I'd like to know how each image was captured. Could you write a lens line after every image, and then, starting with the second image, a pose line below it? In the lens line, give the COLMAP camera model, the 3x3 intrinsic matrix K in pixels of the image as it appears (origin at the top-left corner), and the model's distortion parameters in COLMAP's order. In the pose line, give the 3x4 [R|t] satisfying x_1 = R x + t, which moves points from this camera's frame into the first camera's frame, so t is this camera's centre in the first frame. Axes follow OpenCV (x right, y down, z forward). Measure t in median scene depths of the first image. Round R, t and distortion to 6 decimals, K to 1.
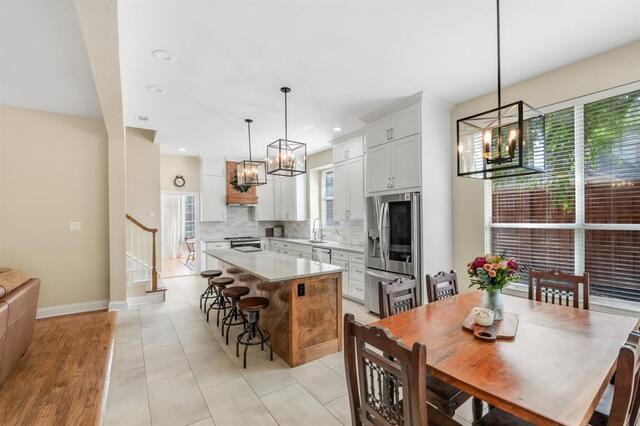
lens RADIAL K [[269.9, 0, 323.6], [0, 269.9, 219.7], [0, 0, 1]] dist [-0.003920, -0.001125]
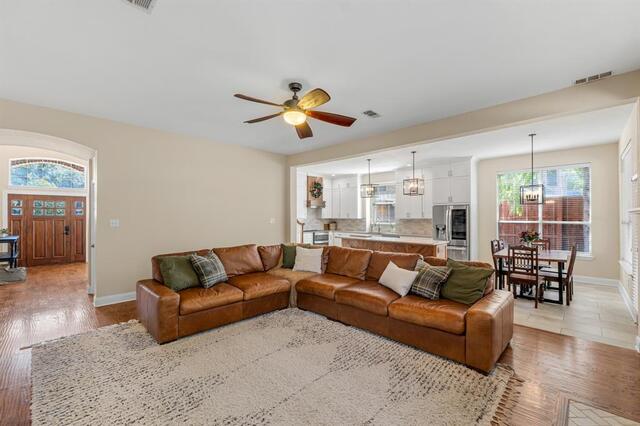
lens RADIAL K [[269.9, 0, 318.3], [0, 269.9, 215.4], [0, 0, 1]] dist [-0.003920, -0.001125]
pose [[0.983673, 0.008066, 0.179782, -1.021291], [-0.006314, 0.999927, -0.010317, 0.004184], [-0.179852, 0.009013, 0.983652, -0.709695]]
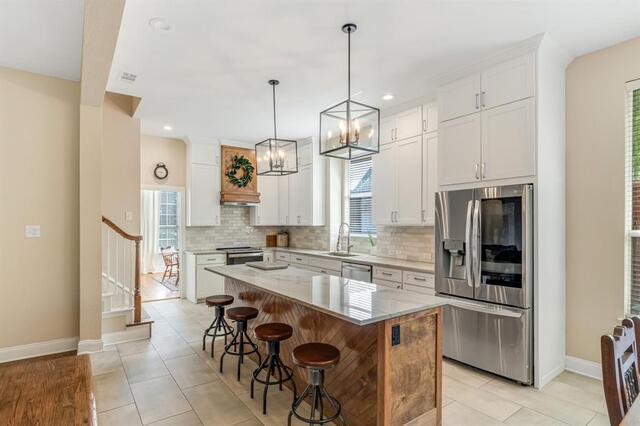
lens RADIAL K [[336.8, 0, 305.5], [0, 336.8, 222.5], [0, 0, 1]] dist [-0.007234, 0.000045]
pose [[0.999674, 0.004843, -0.025068, -0.177558], [-0.005009, 0.999966, -0.006587, 0.002554], [0.025035, 0.006711, 0.999664, 0.136163]]
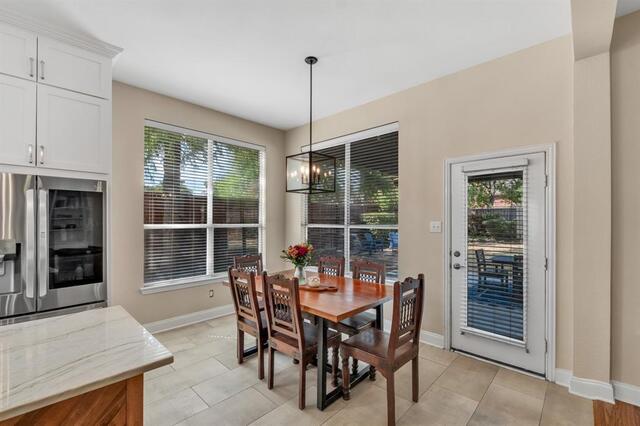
lens RADIAL K [[269.9, 0, 320.3], [0, 269.9, 218.0], [0, 0, 1]] dist [-0.003920, -0.001125]
pose [[-0.206745, 0.014707, 0.978284, -0.421441], [-0.000531, 0.999885, -0.015144, 0.003510], [-0.978395, -0.003650, -0.206713, 0.545566]]
